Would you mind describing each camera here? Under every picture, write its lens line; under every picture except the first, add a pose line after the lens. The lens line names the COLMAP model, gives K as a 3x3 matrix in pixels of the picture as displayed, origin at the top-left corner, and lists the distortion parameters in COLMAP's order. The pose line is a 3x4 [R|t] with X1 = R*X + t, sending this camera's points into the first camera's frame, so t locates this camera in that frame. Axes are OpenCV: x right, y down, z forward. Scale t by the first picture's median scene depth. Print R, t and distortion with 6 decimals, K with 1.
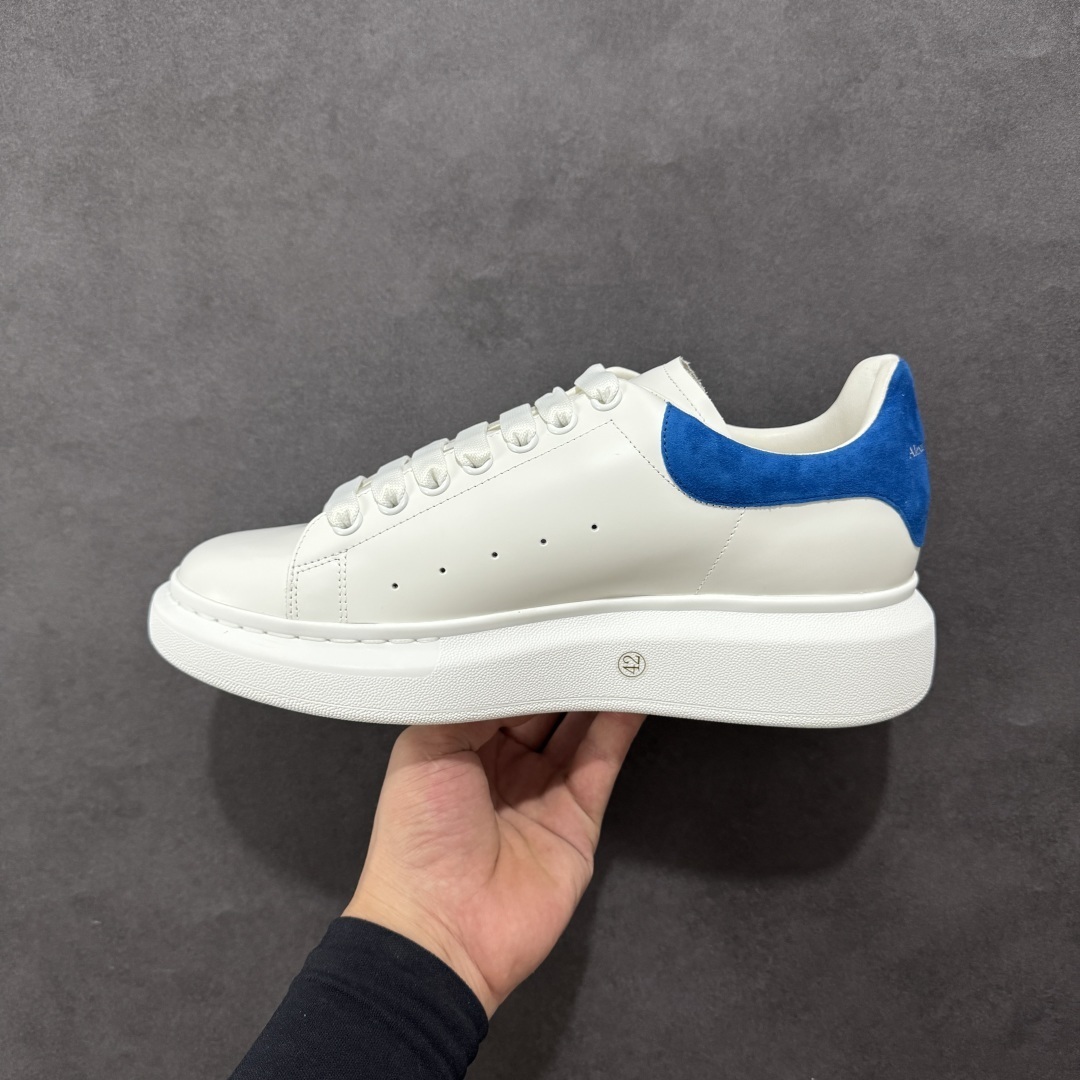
lens RADIAL K [[977.3, 0, 541.1], [0, 977.3, 549.3], [0, 0, 1]] dist [-0.023901, 0.000000]
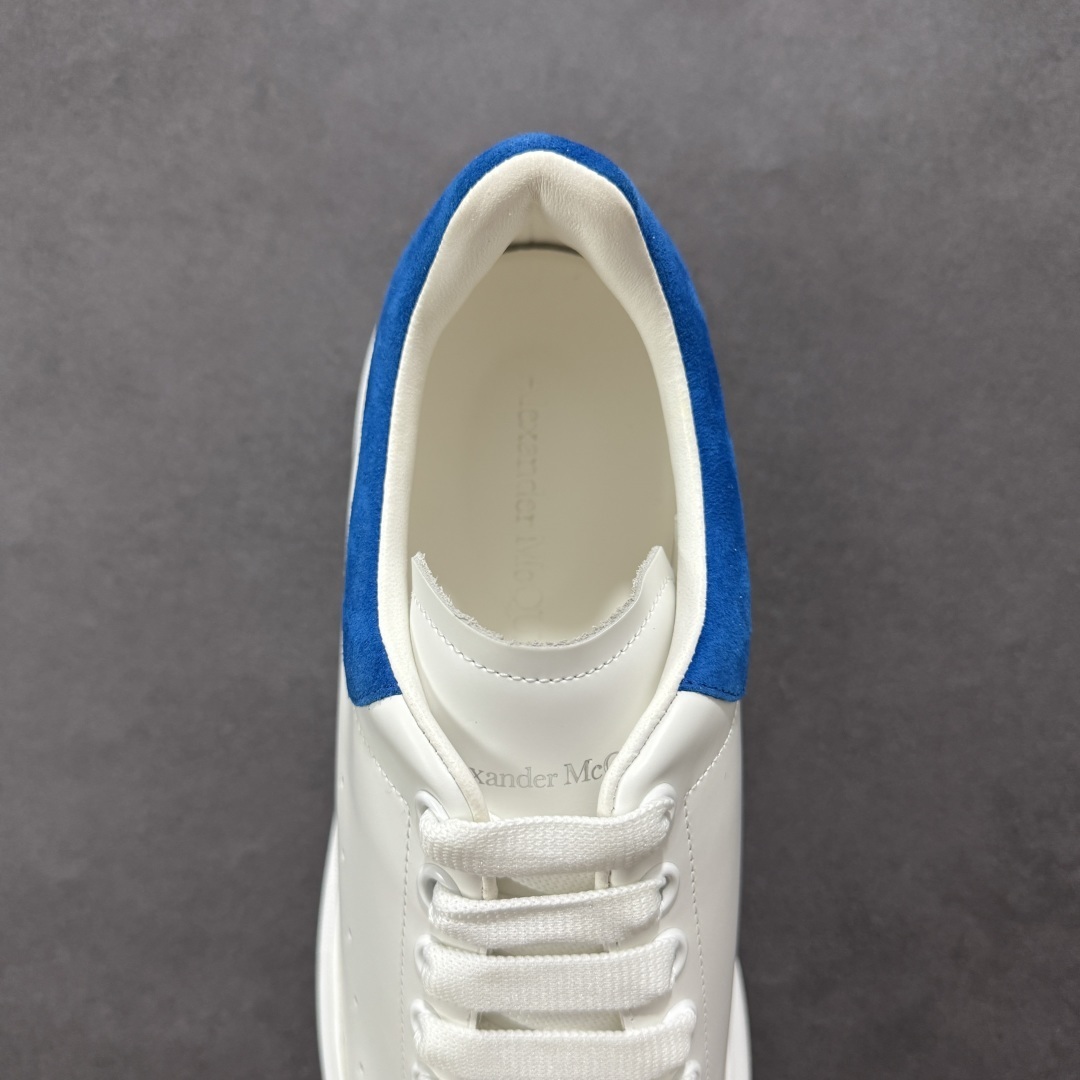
lens RADIAL K [[977.3, 0, 544.2], [0, 977.3, 558.3], [0, 0, 1]] dist [-0.023901, 0.000000]
pose [[0.999349, 0.014839, -0.032871, 0.002649], [-0.019622, 0.988439, -0.150342, -0.037531], [0.030260, 0.150889, 0.988087, 0.392701]]
